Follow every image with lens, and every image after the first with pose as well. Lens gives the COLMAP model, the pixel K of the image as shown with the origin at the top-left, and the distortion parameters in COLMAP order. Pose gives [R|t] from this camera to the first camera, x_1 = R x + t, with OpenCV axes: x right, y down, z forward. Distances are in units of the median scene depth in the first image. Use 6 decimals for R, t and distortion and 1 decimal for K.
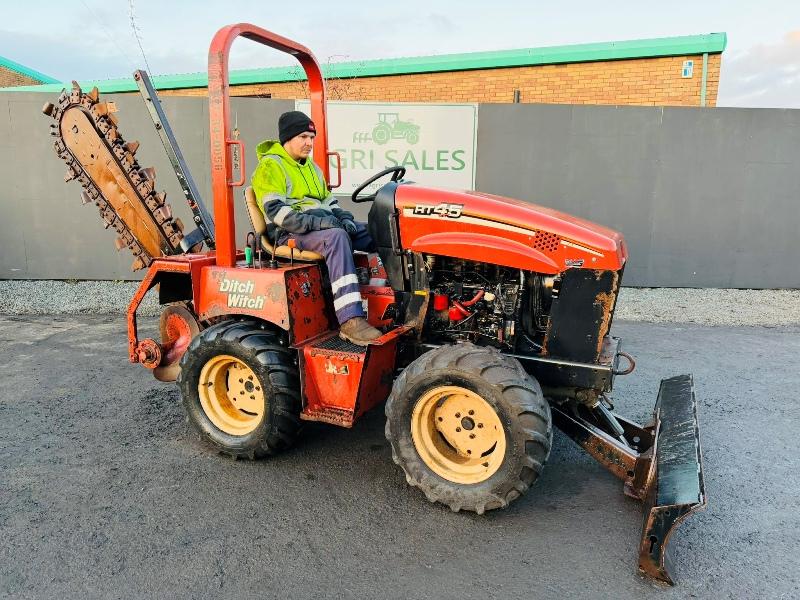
lens RADIAL K [[567.6, 0, 400.0], [0, 567.6, 300.0], [0, 0, 1]] dist [0.057189, -0.091414]
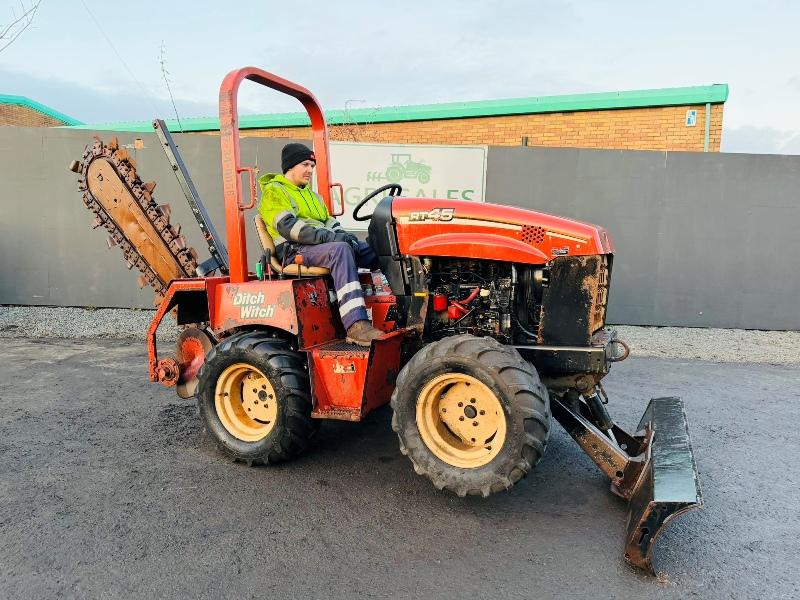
lens RADIAL K [[565.7, 0, 396.8], [0, 565.7, 295.7], [0, 0, 1]] dist [0.061287, -0.088758]
pose [[0.998134, -0.054144, -0.028215, 0.021901], [0.050570, 0.992095, -0.114850, 0.107180], [0.034211, 0.113209, 0.992982, -0.051402]]
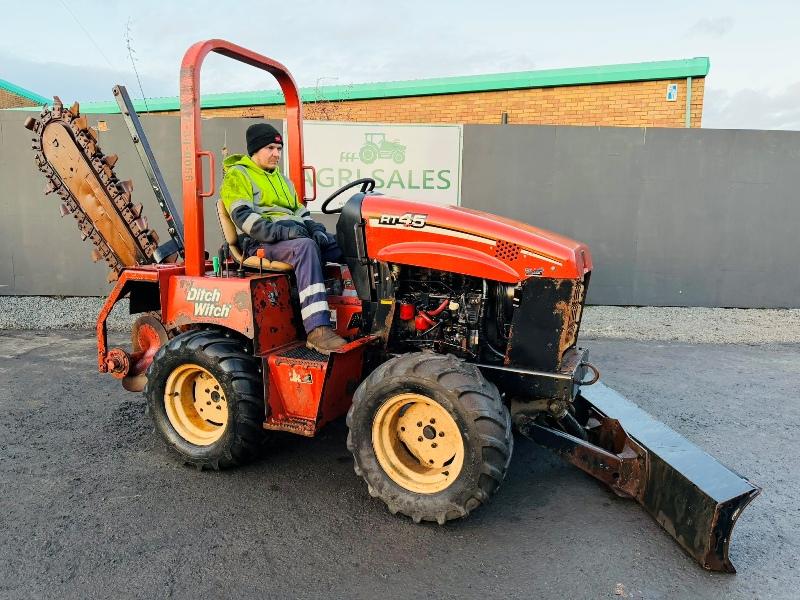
lens RADIAL K [[565.7, 0, 396.8], [0, 565.7, 295.7], [0, 0, 1]] dist [0.061287, -0.088758]
pose [[0.999989, 0.004599, -0.000922, 0.054530], [-0.004636, 0.998968, -0.045189, 0.020556], [0.000713, 0.045193, 0.998978, -0.001287]]
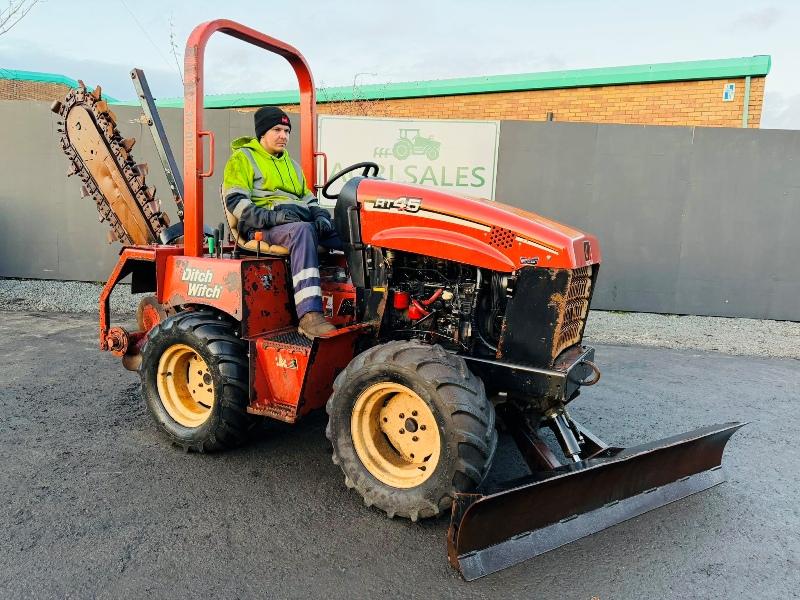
lens RADIAL K [[567.0, 0, 397.6], [0, 567.0, 297.4], [0, 0, 1]] dist [0.058274, -0.077194]
pose [[0.995605, 0.043507, -0.082936, 0.146120], [-0.047475, 0.997791, -0.046476, 0.043638], [0.080731, 0.050209, 0.995471, 0.038057]]
